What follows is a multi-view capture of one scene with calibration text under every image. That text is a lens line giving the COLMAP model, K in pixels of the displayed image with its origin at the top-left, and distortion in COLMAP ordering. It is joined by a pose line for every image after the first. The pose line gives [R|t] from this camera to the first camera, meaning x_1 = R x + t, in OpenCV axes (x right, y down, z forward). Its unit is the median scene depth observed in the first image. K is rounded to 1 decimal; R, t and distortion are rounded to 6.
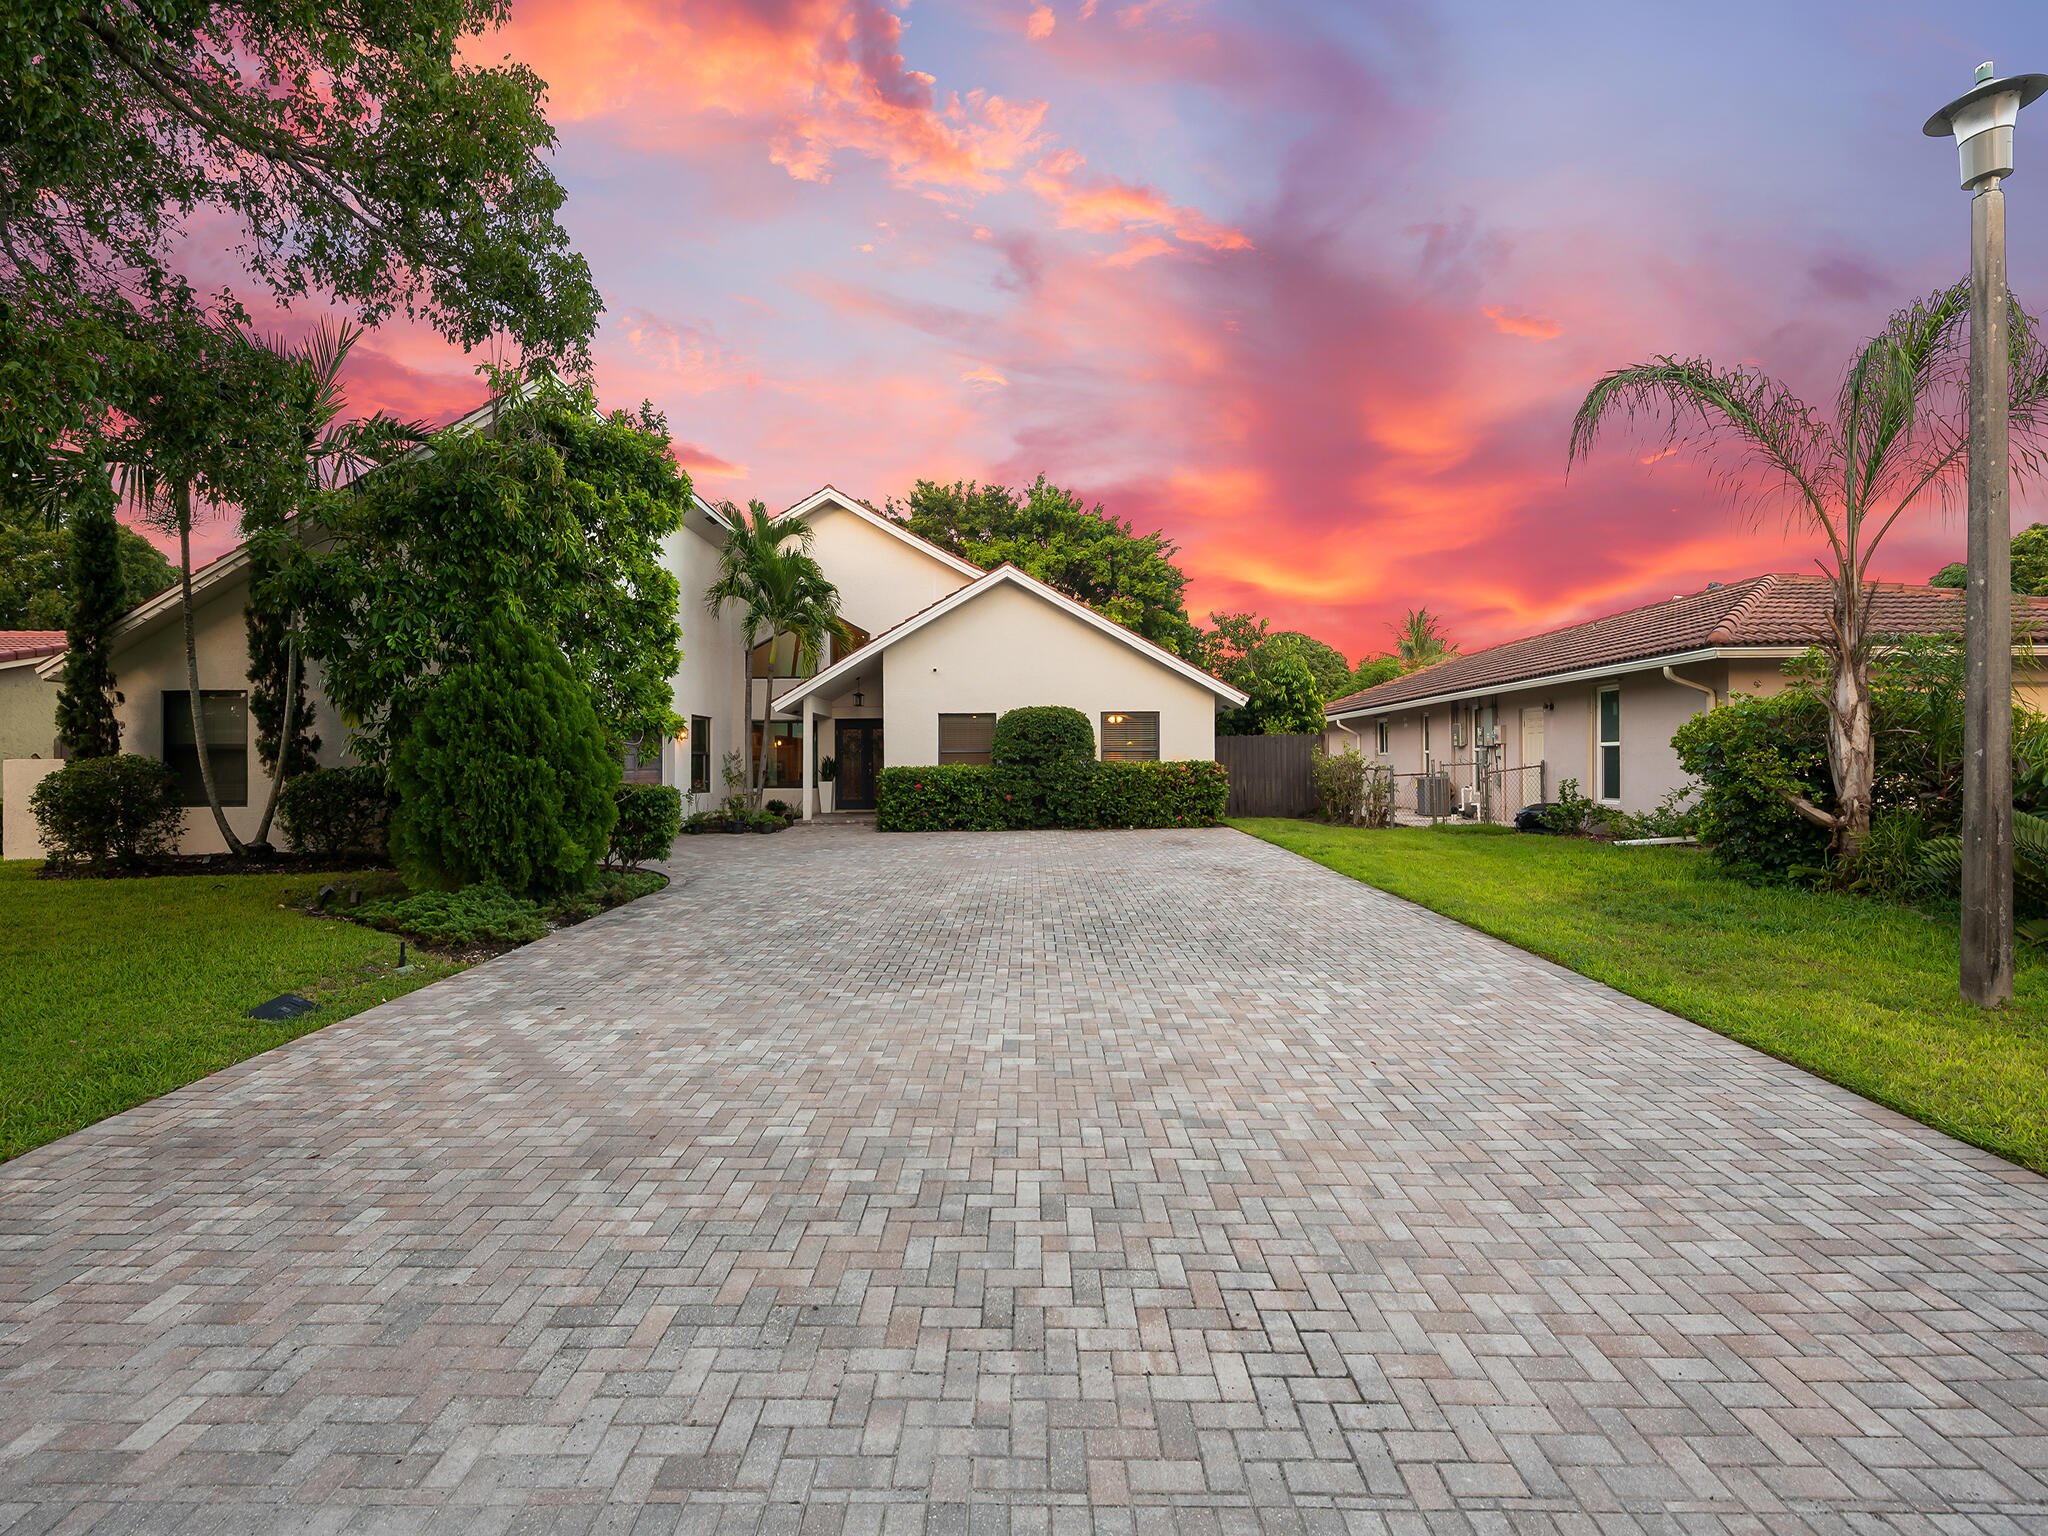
lens RADIAL K [[859.8, 0, 1024.0], [0, 859.8, 768.0], [0, 0, 1]] dist [-0.000870, -0.000011]
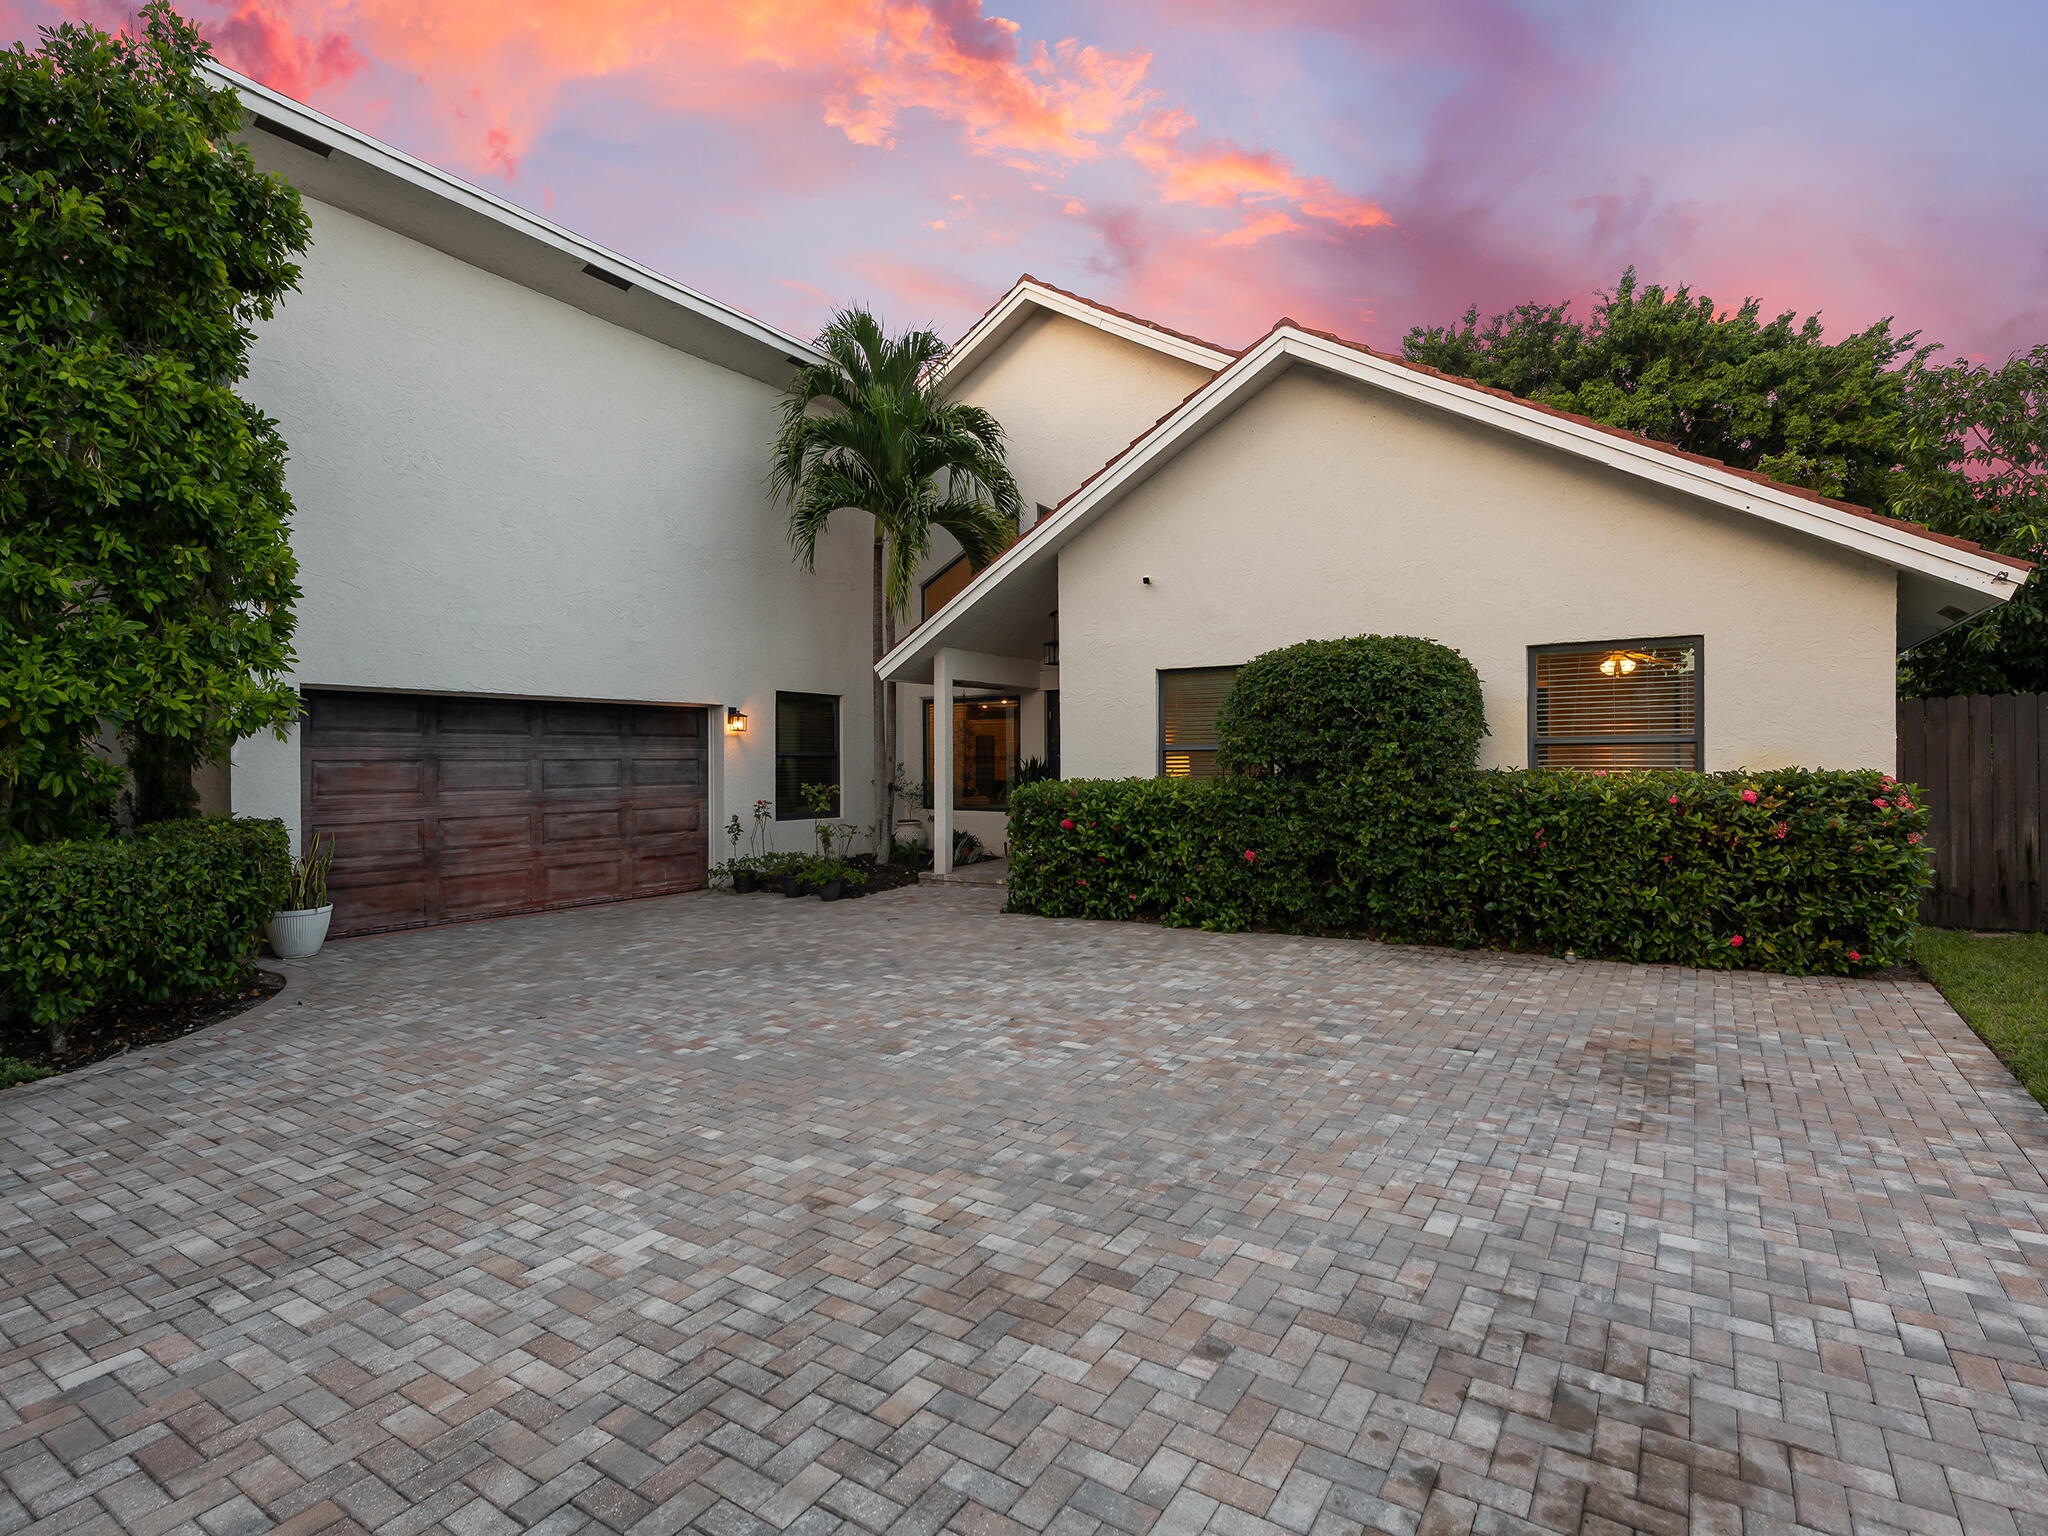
lens RADIAL K [[1052.6, 0, 996.0], [0, 1052.6, 767.8], [0, 0, 1]] dist [0.007992, 0.000347]
pose [[0.841691, 0.001973, -0.539956, 0.146937], [0.001697, 0.999979, 0.006299, -0.012097], [0.539957, -0.006218, 0.841670, 0.450608]]
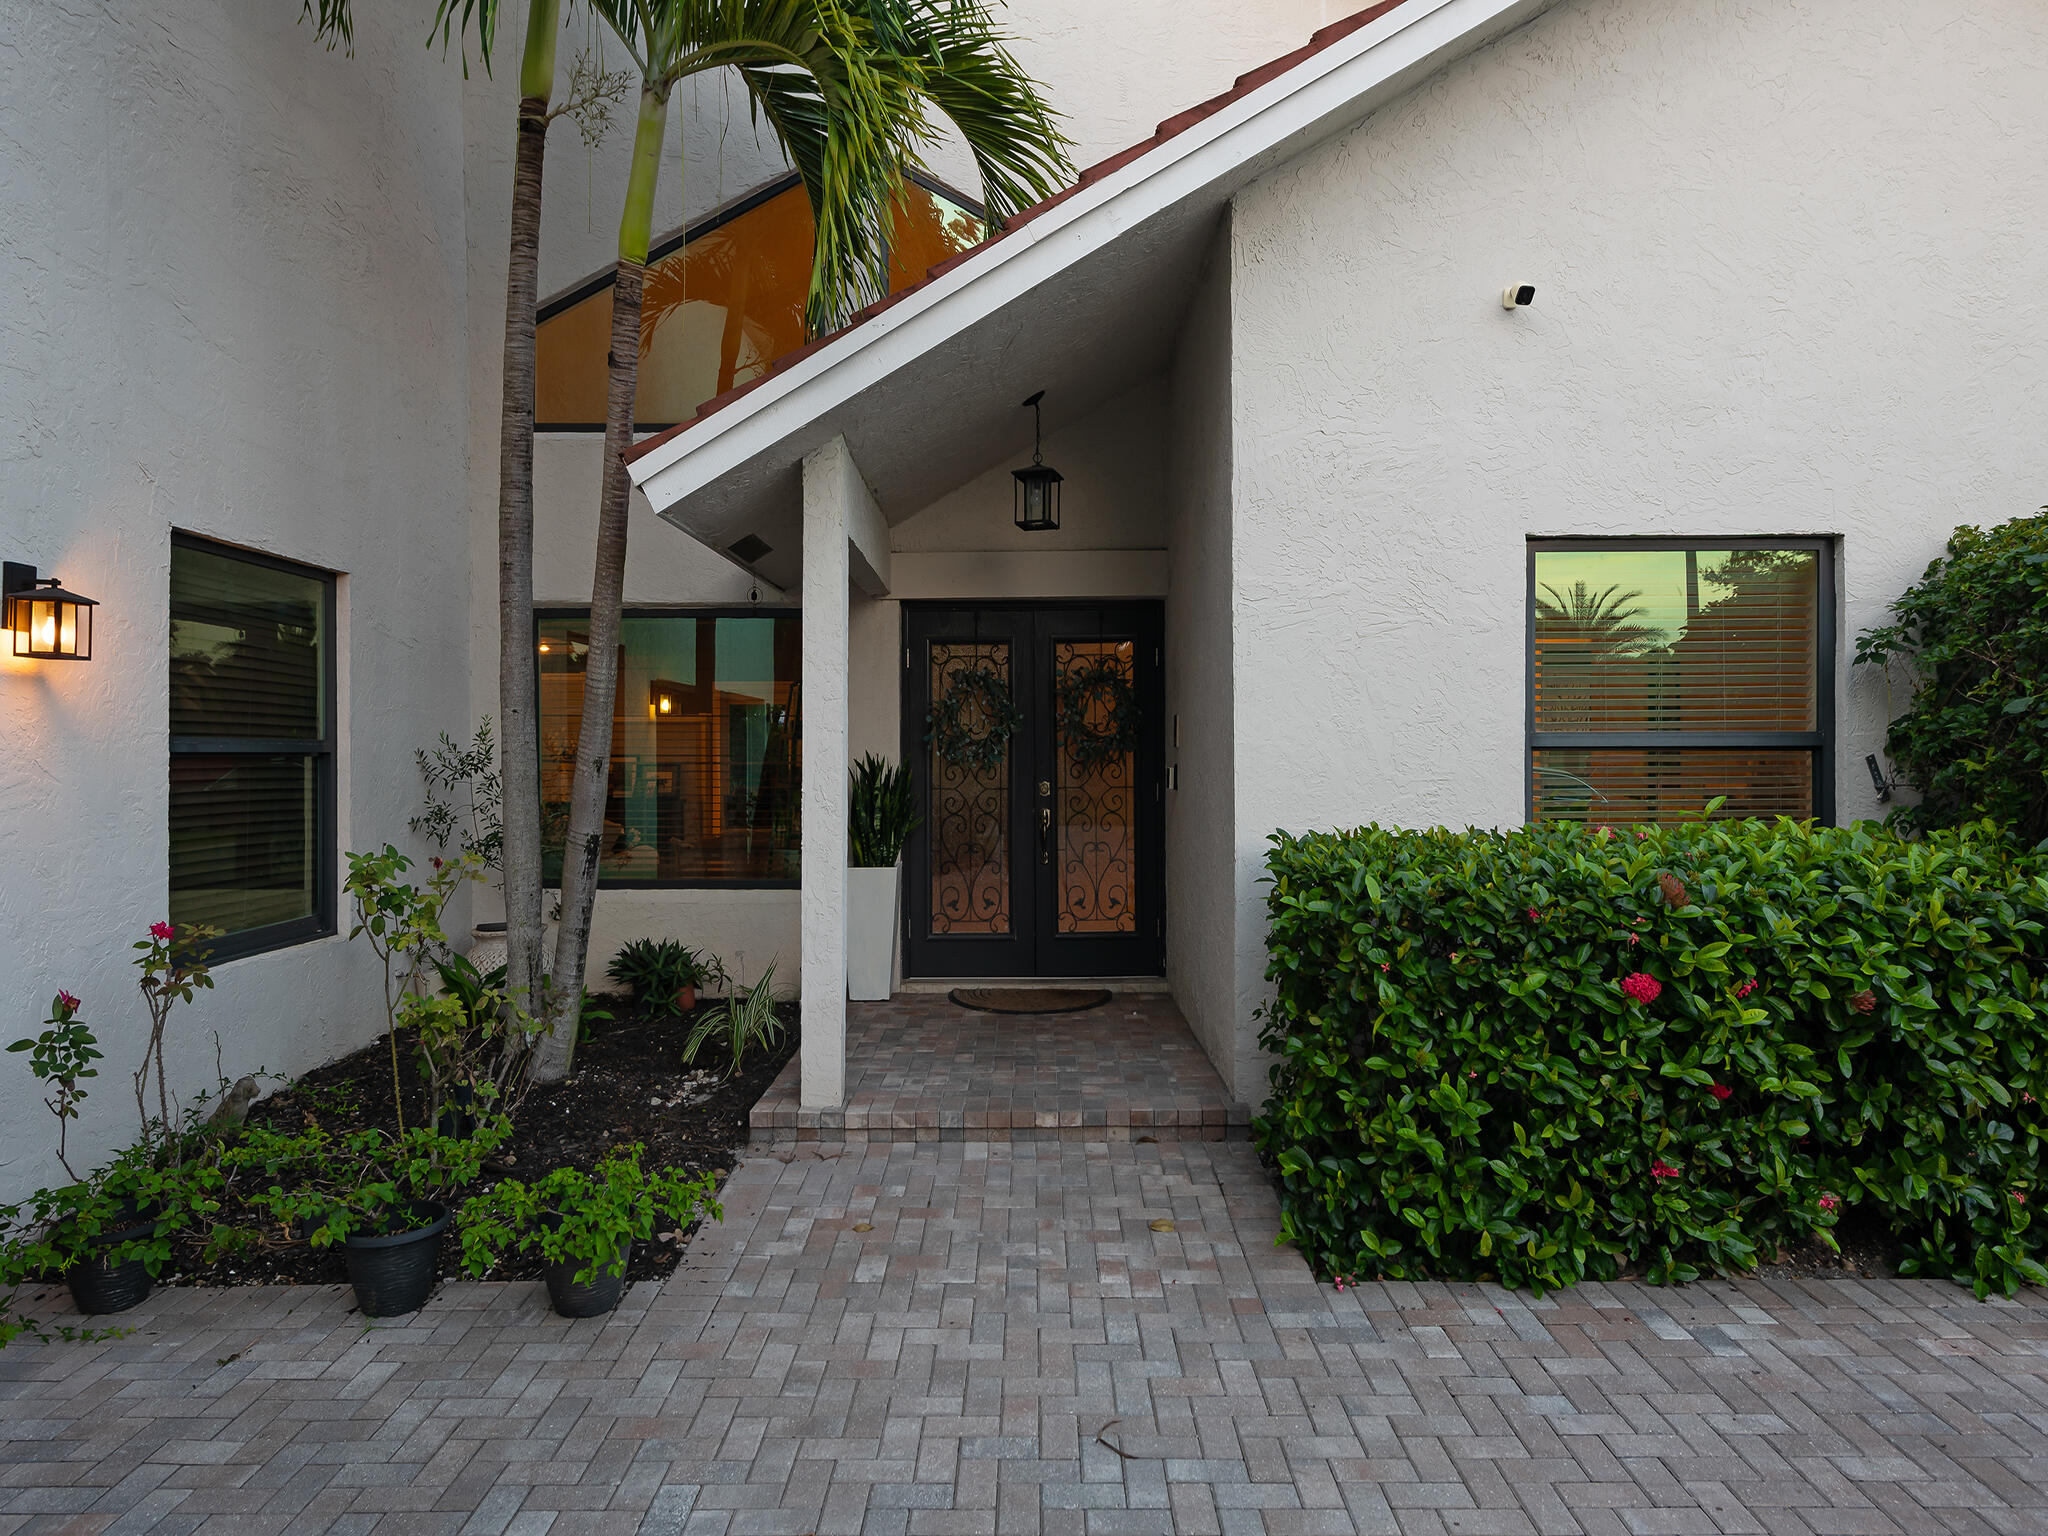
lens RADIAL K [[1330.7, 0, 1024.0], [0, 1330.7, 768.0], [0, 0, 1]] dist [0.026964, -0.000594]
pose [[0.999708, 0.002143, 0.024068, -0.216785], [-0.002532, 0.999867, 0.016135, -0.018726], [-0.024031, -0.016192, 0.999580, 0.712704]]
